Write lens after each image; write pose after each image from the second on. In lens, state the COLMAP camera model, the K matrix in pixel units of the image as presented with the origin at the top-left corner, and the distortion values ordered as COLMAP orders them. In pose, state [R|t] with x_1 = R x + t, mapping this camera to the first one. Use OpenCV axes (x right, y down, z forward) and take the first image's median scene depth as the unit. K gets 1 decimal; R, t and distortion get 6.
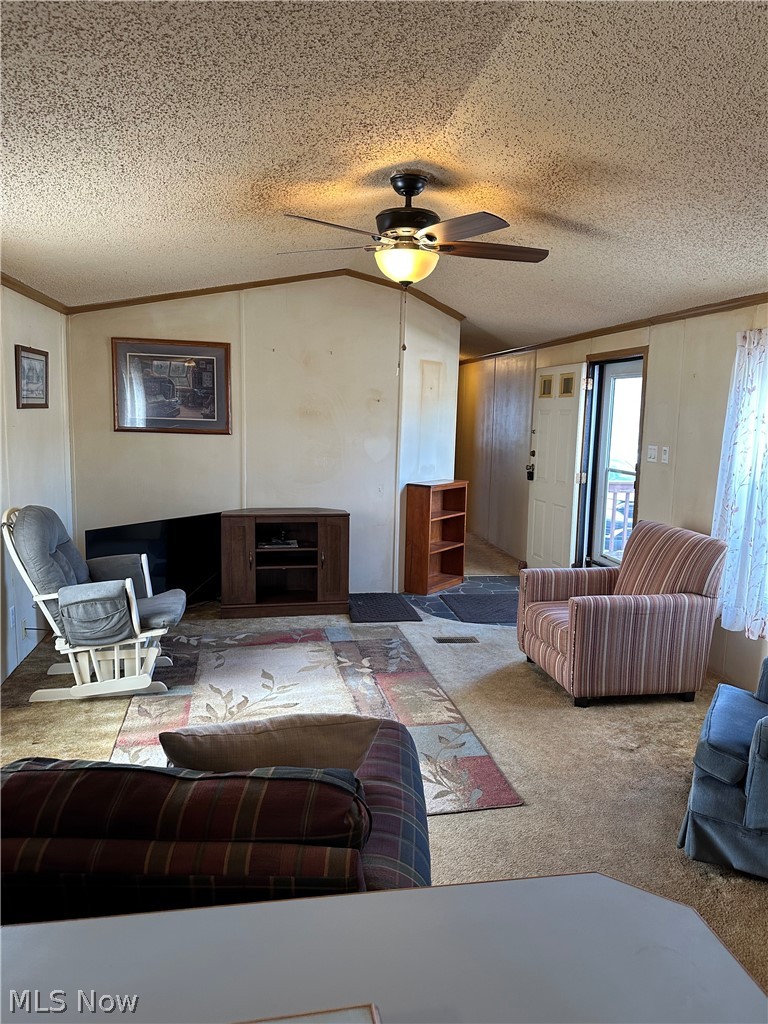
lens RADIAL K [[720.8, 0, 385.3], [0, 720.8, 513.3], [0, 0, 1]] dist [0.053284, -0.075546]
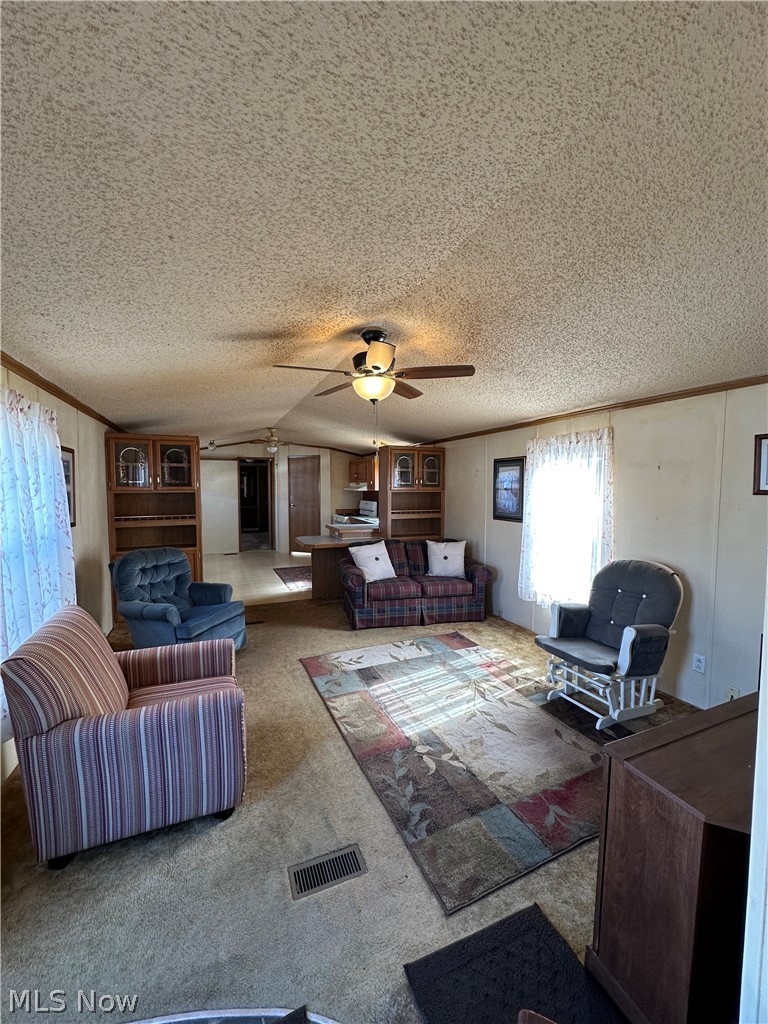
lens RADIAL K [[411.0, 0, 383.9], [0, 411.0, 521.3], [0, 0, 1]] dist [-0.000336, -0.000066]
pose [[-0.975999, -0.011337, -0.217482, 0.148927], [-0.058707, 0.975370, 0.212618, -0.200287], [0.209715, 0.220283, -0.952625, 1.466489]]
